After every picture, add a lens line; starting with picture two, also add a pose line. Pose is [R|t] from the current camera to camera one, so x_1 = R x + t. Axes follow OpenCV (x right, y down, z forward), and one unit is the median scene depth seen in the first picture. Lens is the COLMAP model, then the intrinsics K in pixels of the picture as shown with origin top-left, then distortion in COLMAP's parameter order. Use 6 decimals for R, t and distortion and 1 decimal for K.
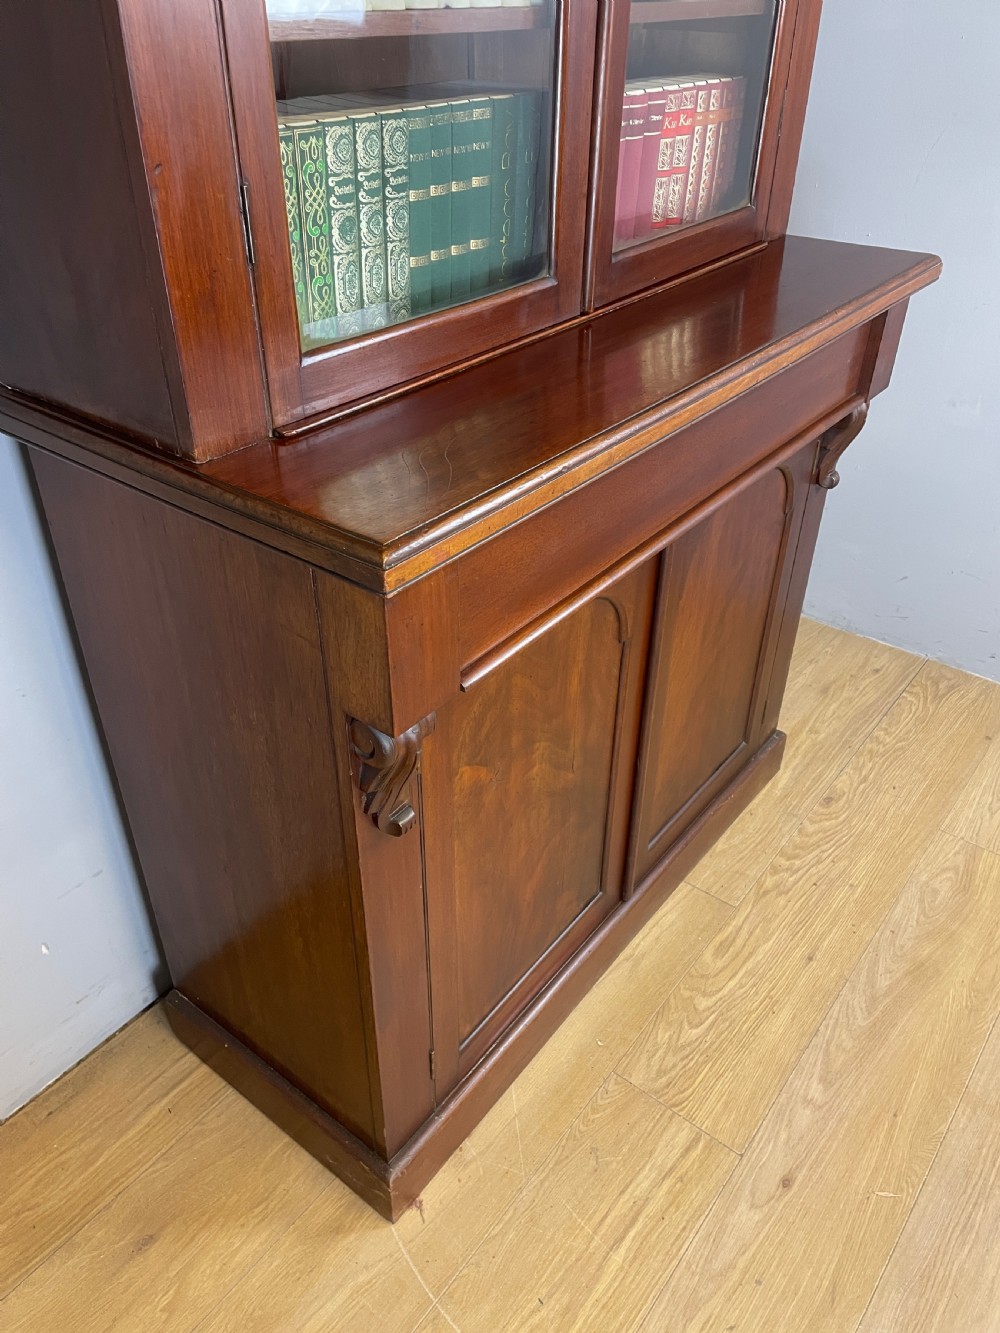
lens RADIAL K [[1010.6, 0, 505.2], [0, 1010.6, 676.6], [0, 0, 1]] dist [0.095681, -0.124769]
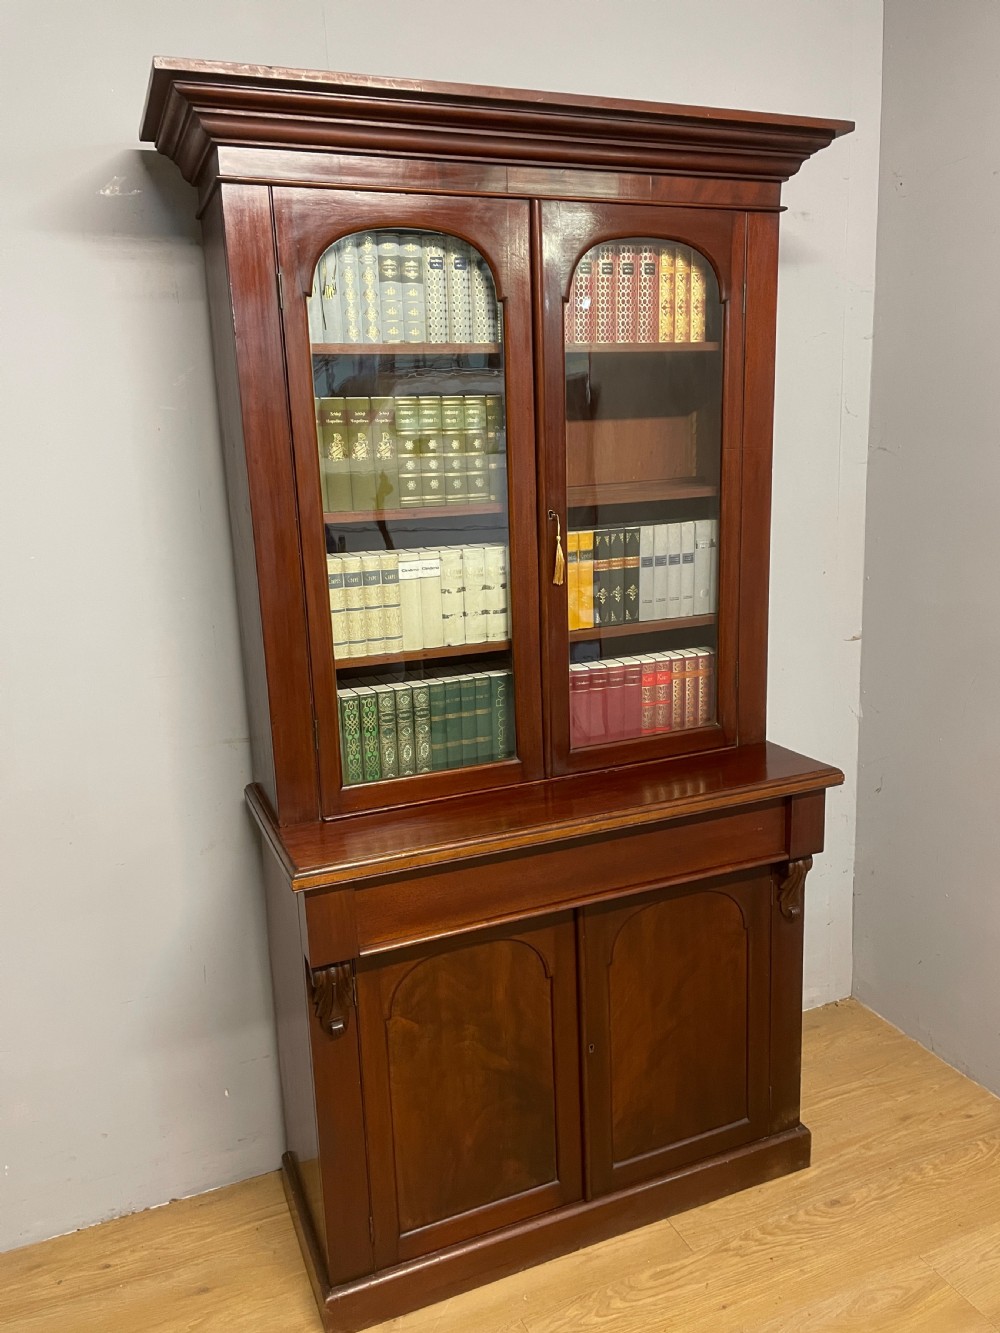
lens RADIAL K [[1010.6, 0, 492.4], [0, 1010.6, 659.6], [0, 0, 1]] dist [0.095681, -0.124769]
pose [[0.864942, 0.062234, -0.497998, 0.748597], [-0.246276, 0.917227, -0.313117, 0.027571], [0.437291, 0.393473, 0.808675, -0.481818]]
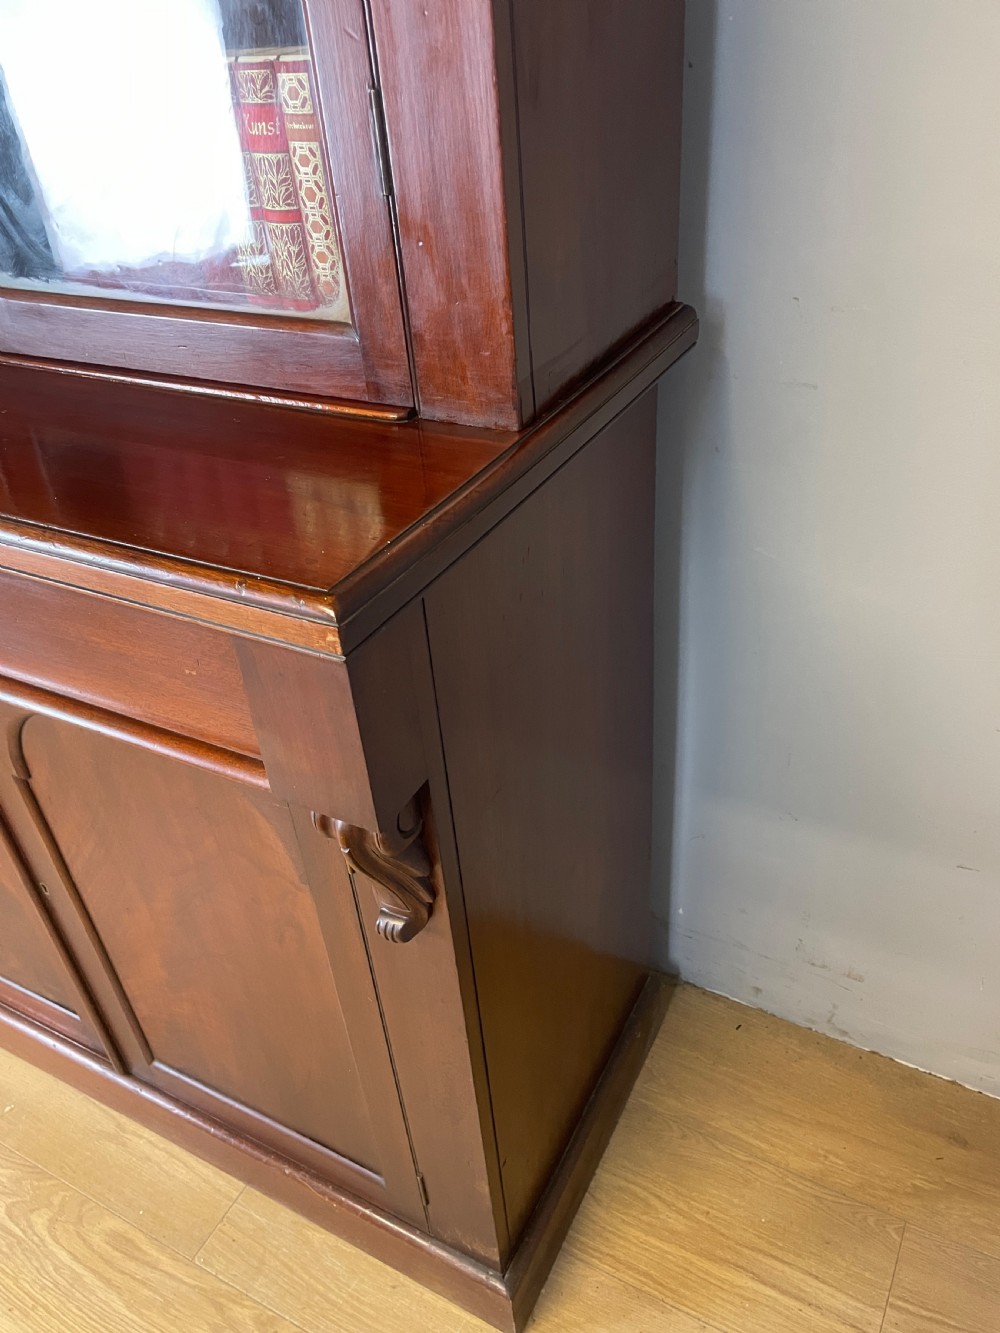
lens RADIAL K [[1010.6, 0, 494.6], [0, 1010.6, 683.2], [0, 0, 1]] dist [0.095681, -0.124769]
pose [[0.156082, 0.562424, -0.811984, 0.770774], [-0.504834, 0.752001, 0.423836, -0.596520], [0.848988, 0.343763, 0.401305, 0.966774]]
